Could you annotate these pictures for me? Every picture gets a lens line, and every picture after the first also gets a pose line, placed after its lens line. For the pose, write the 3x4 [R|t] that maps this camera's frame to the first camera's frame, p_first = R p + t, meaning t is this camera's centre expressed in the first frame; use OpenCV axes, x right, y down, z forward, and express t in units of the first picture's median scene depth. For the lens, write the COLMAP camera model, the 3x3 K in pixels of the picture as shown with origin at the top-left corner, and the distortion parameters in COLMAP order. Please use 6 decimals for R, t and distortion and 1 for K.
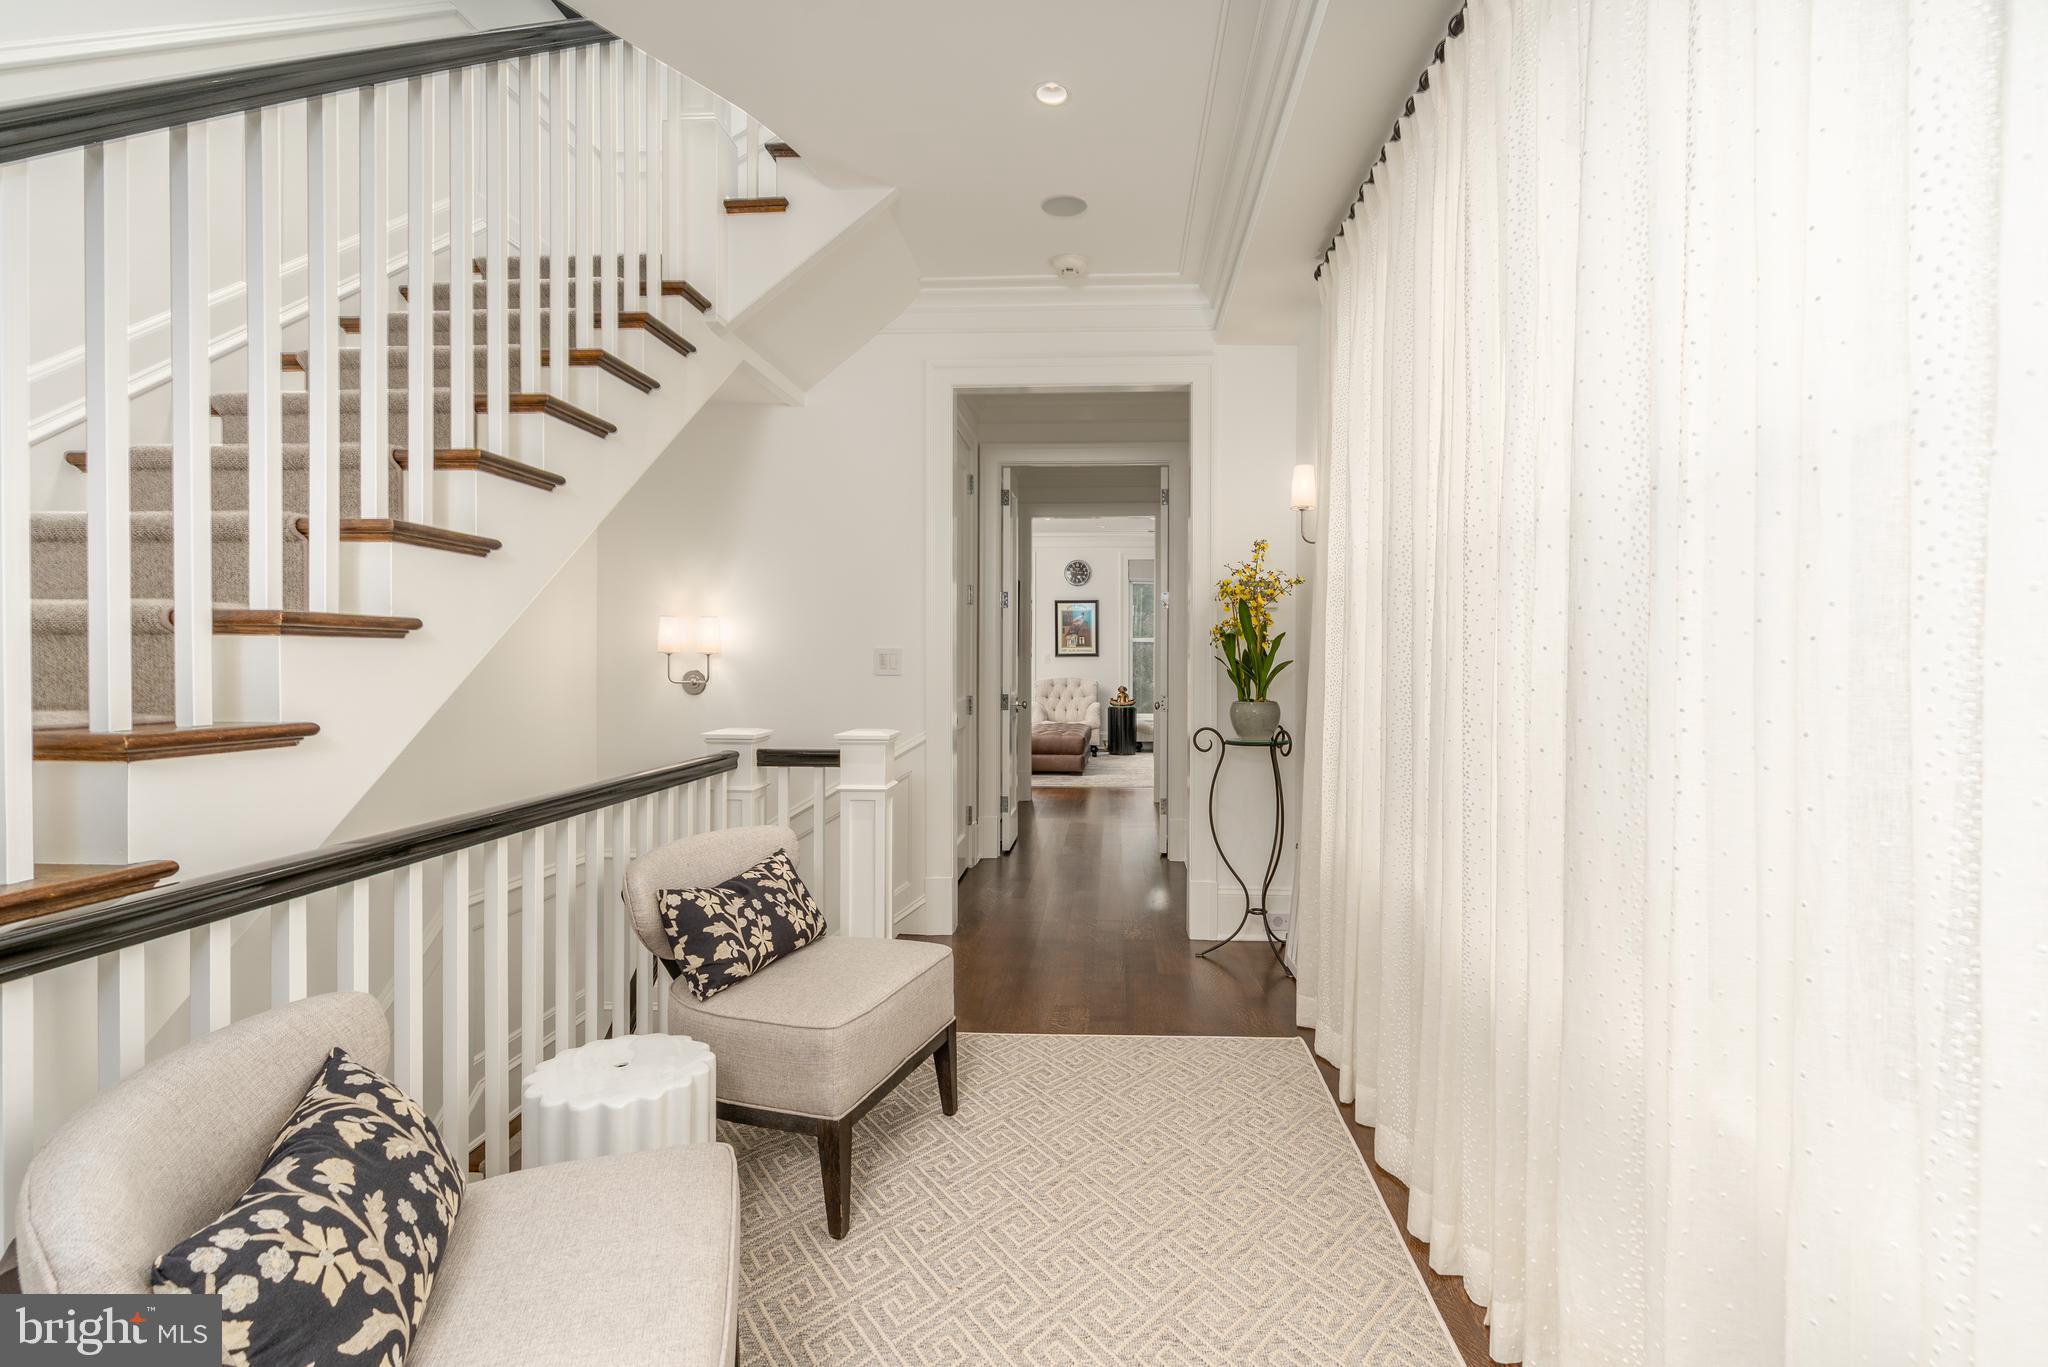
lens RADIAL K [[963.8, 0, 1024.5], [0, 963.8, 675.7], [0, 0, 1]] dist [0.001483, 0.000057]
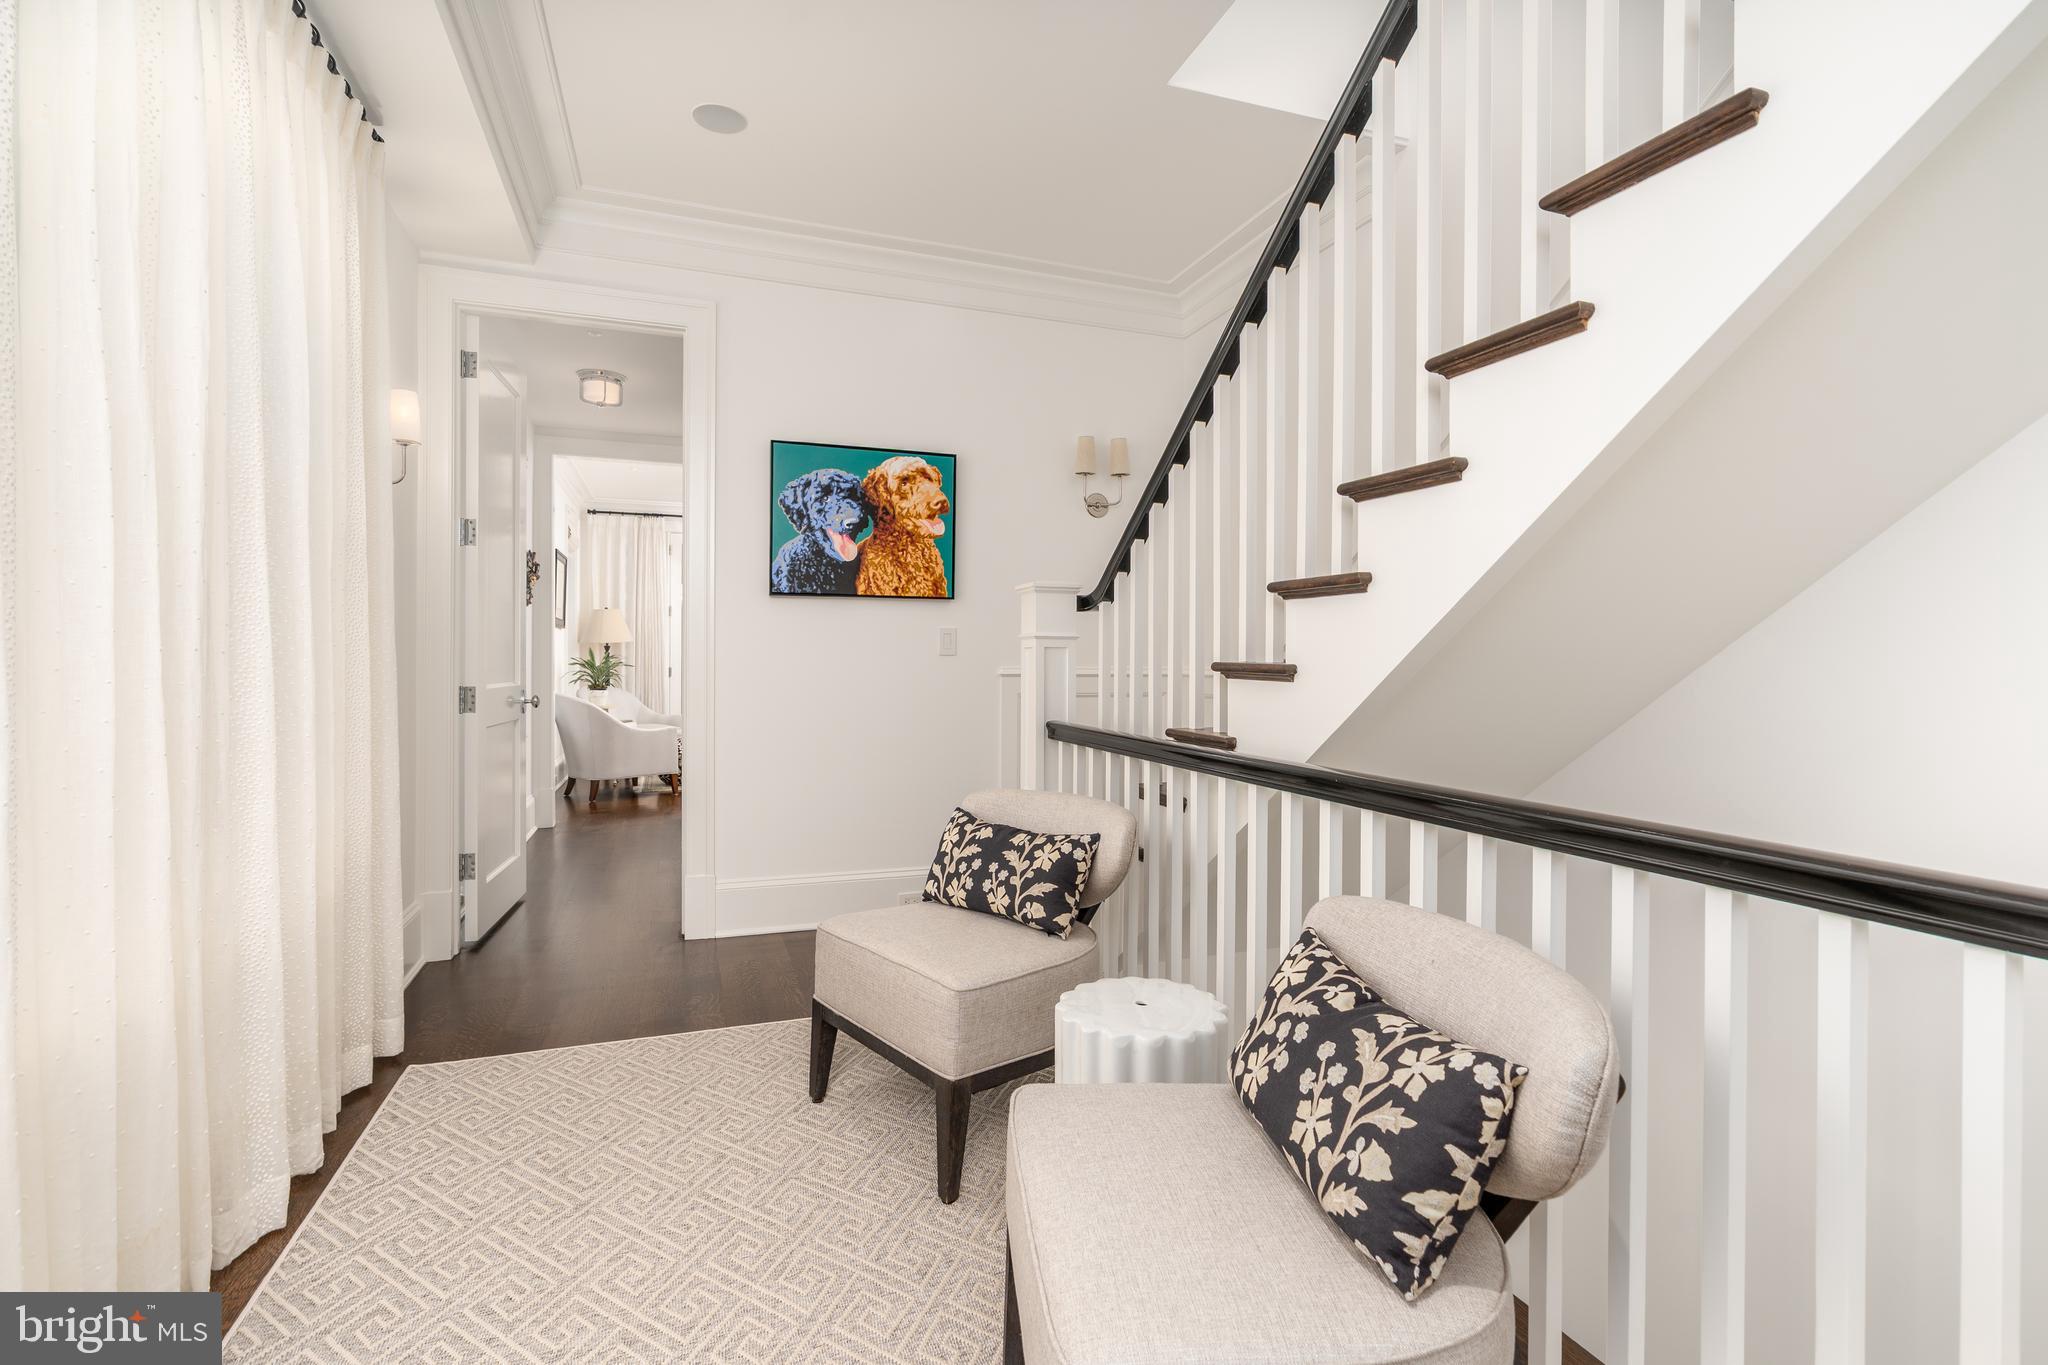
lens RADIAL K [[963.8, 0, 1026.4], [0, 963.8, 667.2], [0, 0, 1]] dist [0.001483, 0.000057]
pose [[-0.905324, -0.003625, -0.424706, 0.129686], [-0.015516, 0.999578, 0.024543, 0.024358], [0.424438, 0.028809, -0.904998, 1.896035]]
